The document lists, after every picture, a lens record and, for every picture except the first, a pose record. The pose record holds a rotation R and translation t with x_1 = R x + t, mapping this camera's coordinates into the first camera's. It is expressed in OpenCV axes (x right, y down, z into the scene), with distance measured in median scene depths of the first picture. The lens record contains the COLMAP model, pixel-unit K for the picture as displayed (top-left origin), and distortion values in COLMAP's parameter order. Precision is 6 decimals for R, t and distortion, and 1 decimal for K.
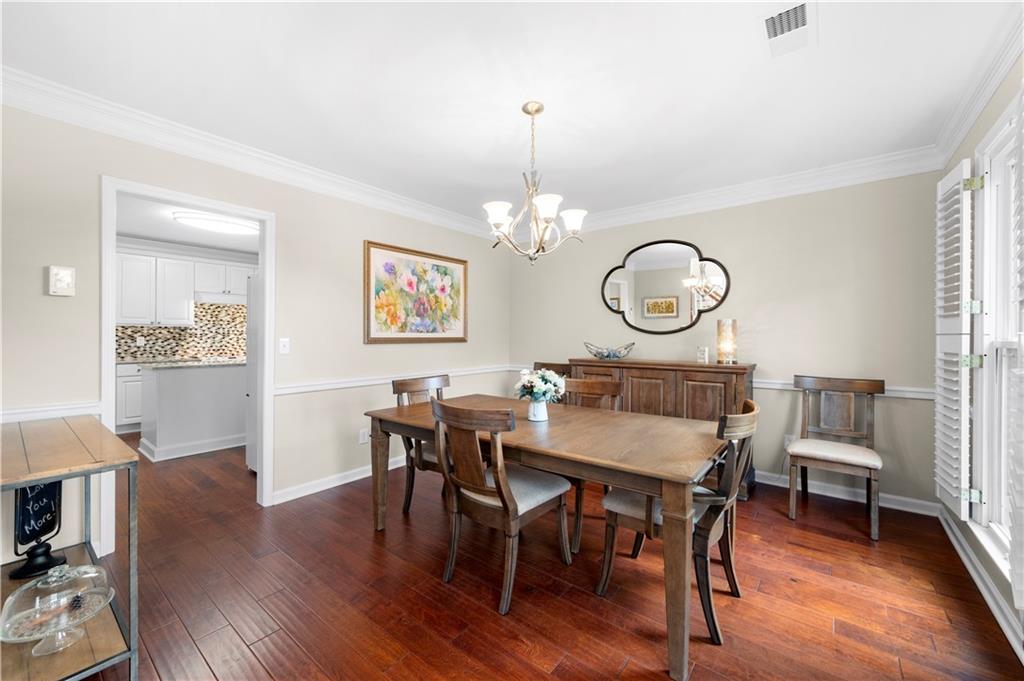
lens RADIAL K [[406.8, 0, 515.6], [0, 406.8, 336.9], [0, 0, 1]] dist [0.000002, -0.000424]
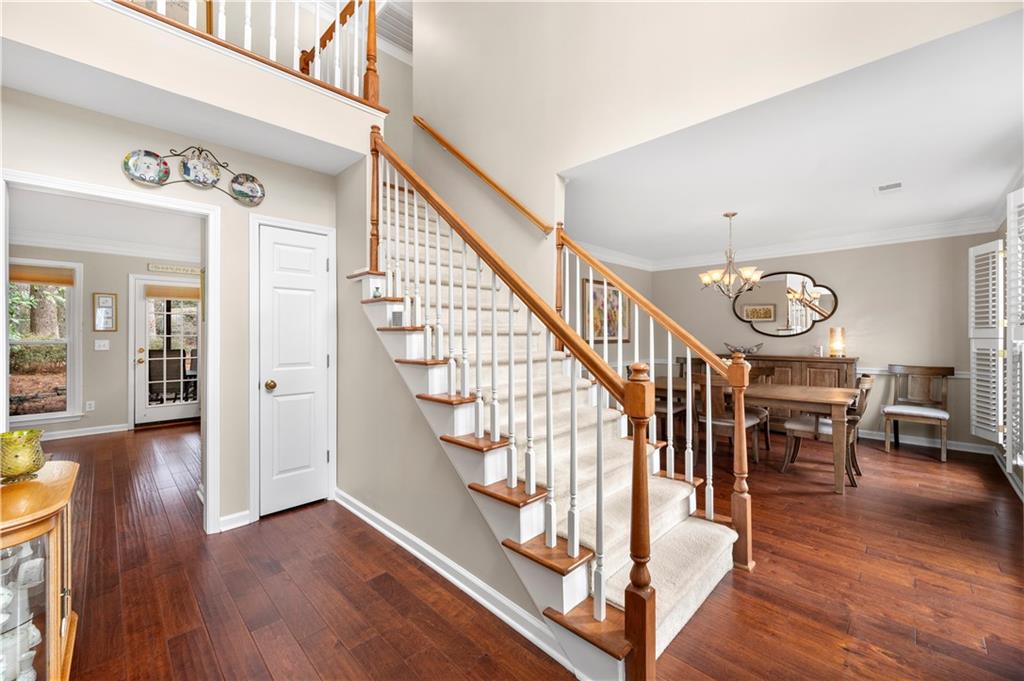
lens RADIAL K [[406.8, 0, 506.8], [0, 406.8, 336.1], [0, 0, 1]] dist [0.000002, -0.000424]
pose [[0.991919, -0.005321, -0.126761, -0.390543], [0.005354, 0.999986, -0.000082, -0.013822], [0.126759, -0.000597, 0.991933, -0.499996]]
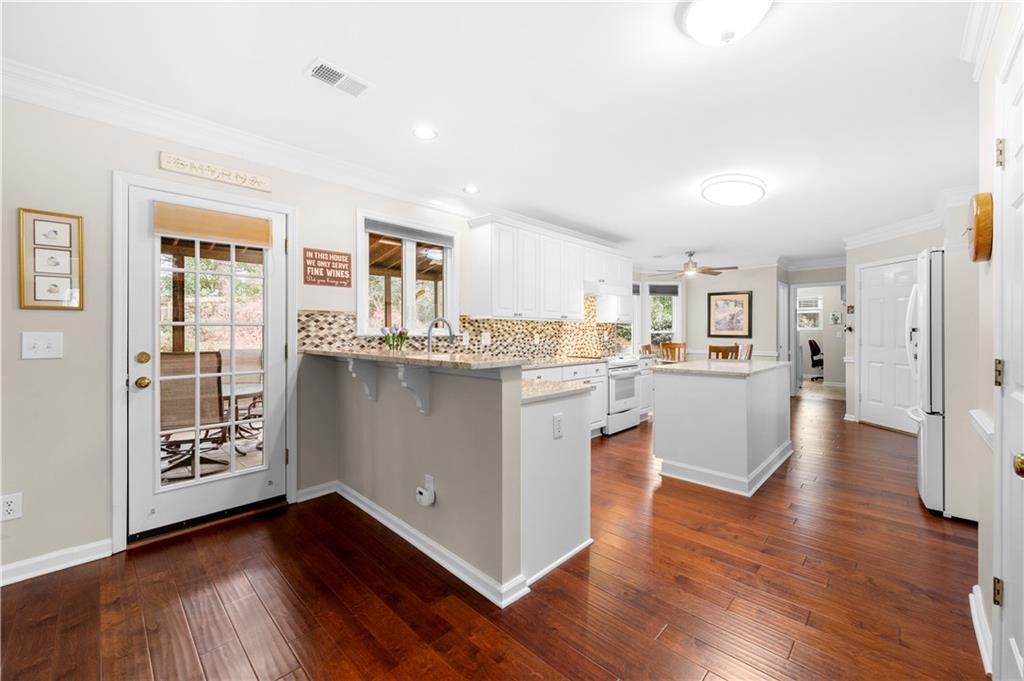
lens RADIAL K [[406.8, 0, 512.8], [0, 406.8, 336.3], [0, 0, 1]] dist [0.000002, -0.000424]
pose [[0.992686, -0.000445, -0.120720, -1.186374], [0.001780, 0.999938, 0.010954, -0.005959], [0.120708, -0.011089, 0.992626, 0.185819]]
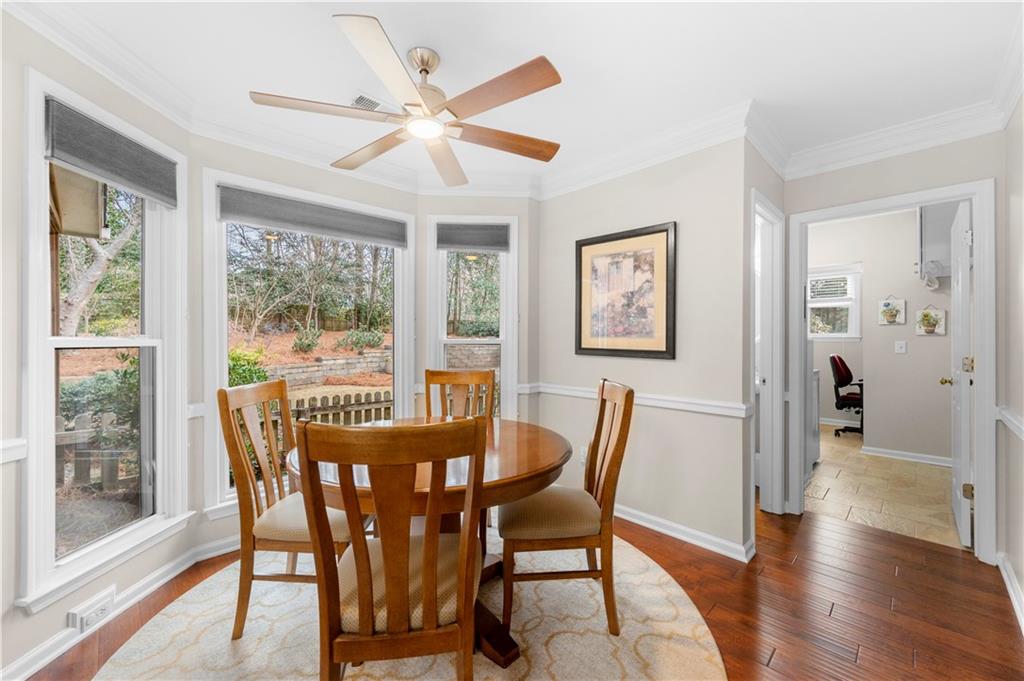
lens RADIAL K [[406.8, 0, 513.8], [0, 406.8, 344.1], [0, 0, 1]] dist [0.000002, -0.000424]
pose [[0.990643, 0.002523, -0.136458, -0.513894], [-0.001015, 0.999938, 0.011119, -0.006016], [0.136477, -0.010877, 0.990583, 1.448942]]
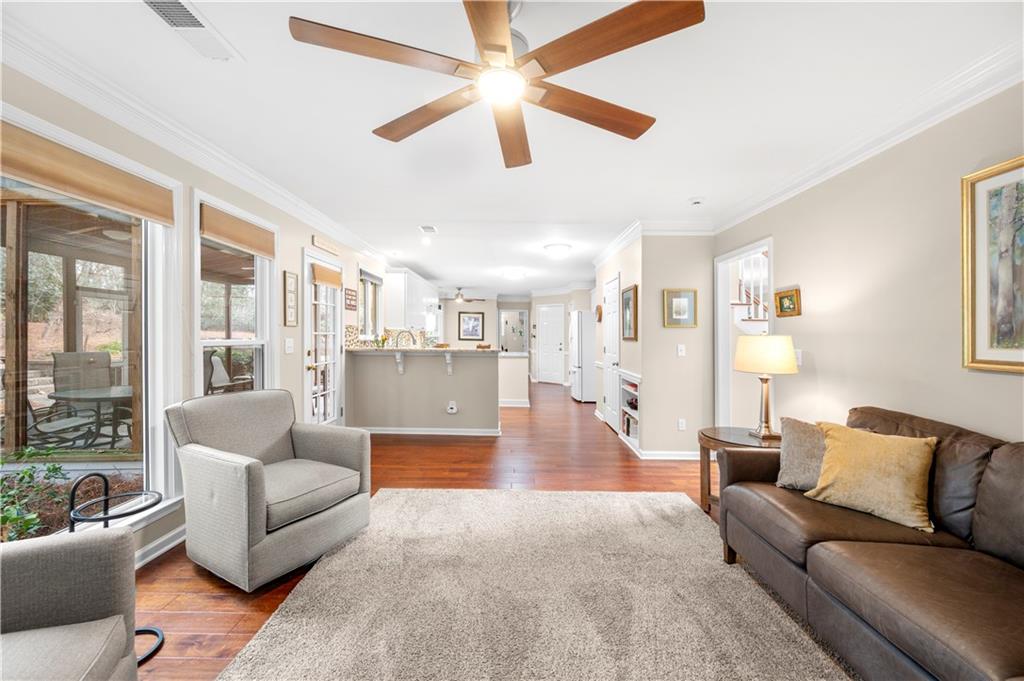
lens RADIAL K [[406.8, 0, 520.5], [0, 406.8, 337.6], [0, 0, 1]] dist [0.000002, -0.000424]
pose [[0.786506, 0.001775, 0.617580, -1.978877], [-0.006815, 0.999960, 0.005805, -0.020170], [-0.617545, -0.008774, 0.786487, -0.402722]]
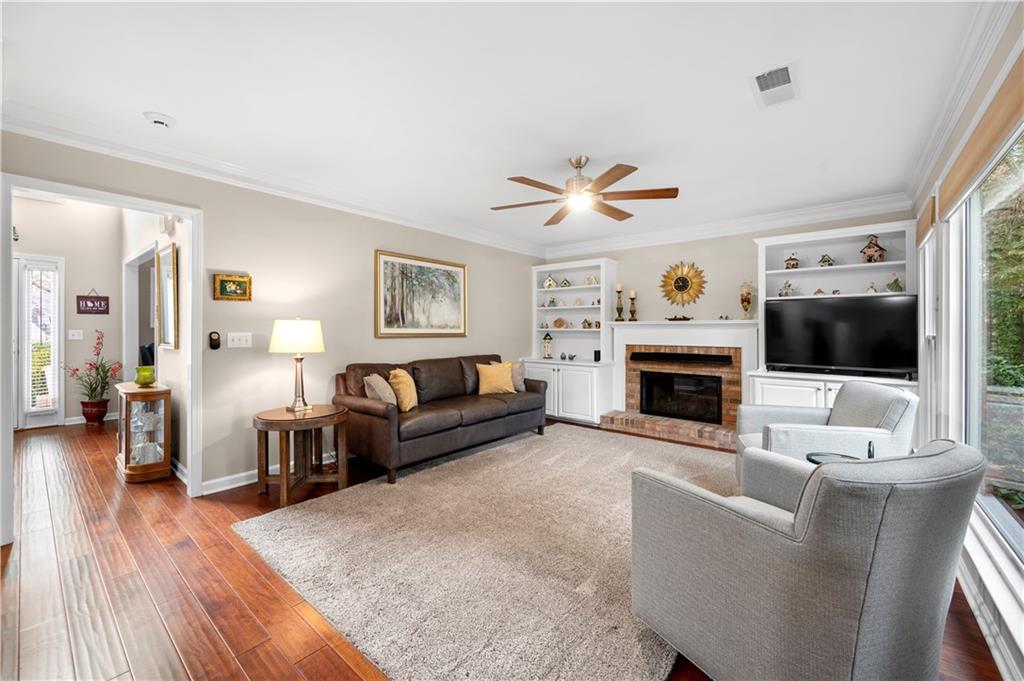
lens RADIAL K [[406.8, 0, 514.4], [0, 406.8, 329.7], [0, 0, 1]] dist [0.000002, -0.000424]
pose [[-0.999171, -0.007892, 0.039939, -1.676639], [-0.007909, 0.999969, -0.000269, -0.007414], [-0.039935, -0.000584, -0.999202, 0.650457]]
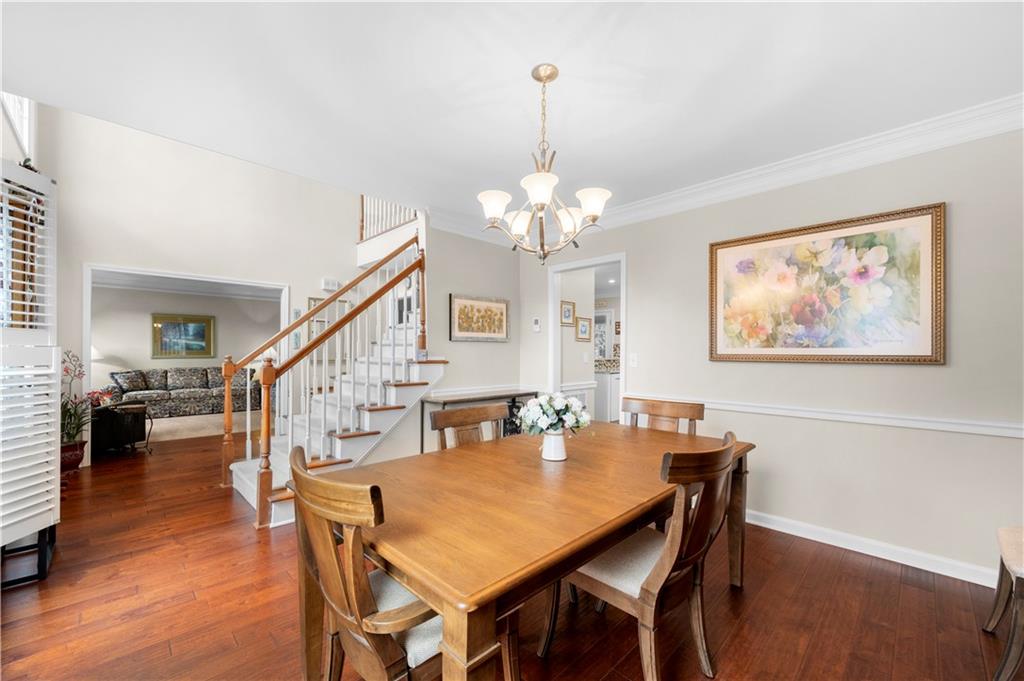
lens RADIAL K [[406.8, 0, 513.9], [0, 406.8, 348.3], [0, 0, 1]] dist [0.000002, -0.000424]
pose [[-0.135448, -0.006175, -0.990765, 0.472123], [-0.005972, 0.999968, -0.005416, -0.002603], [0.990766, 0.005183, -0.135481, 0.582324]]
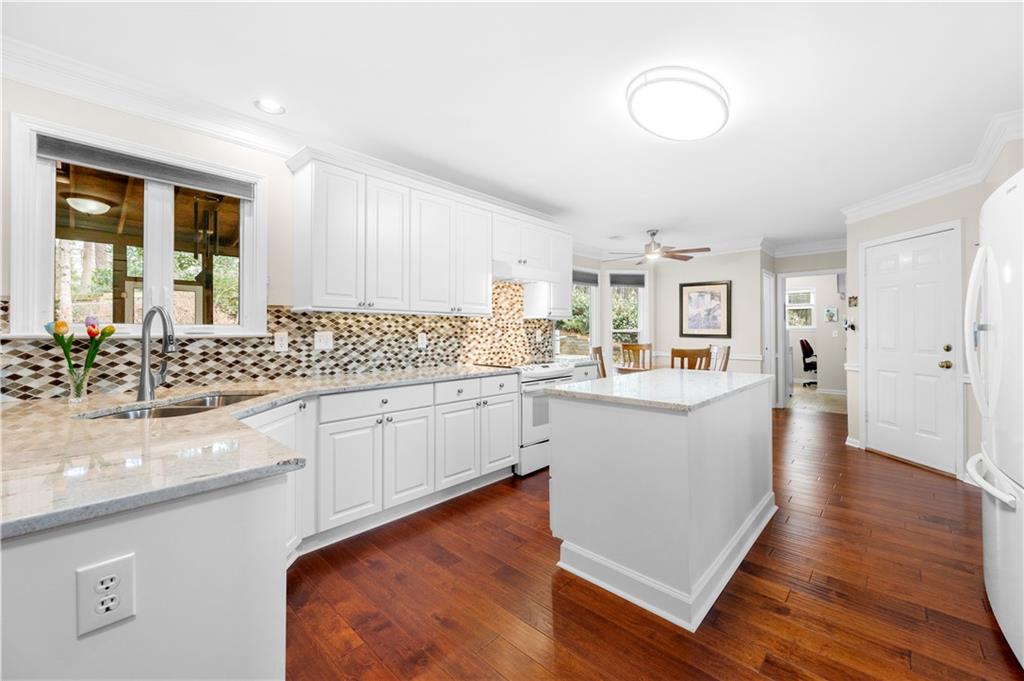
lens RADIAL K [[406.8, 0, 514.6], [0, 406.8, 330.5], [0, 0, 1]] dist [0.000002, -0.000424]
pose [[0.994515, -0.001243, -0.104587, -0.981406], [0.001357, 0.999999, 0.001018, -0.006794], [0.104586, -0.001155, 0.994515, 0.548430]]
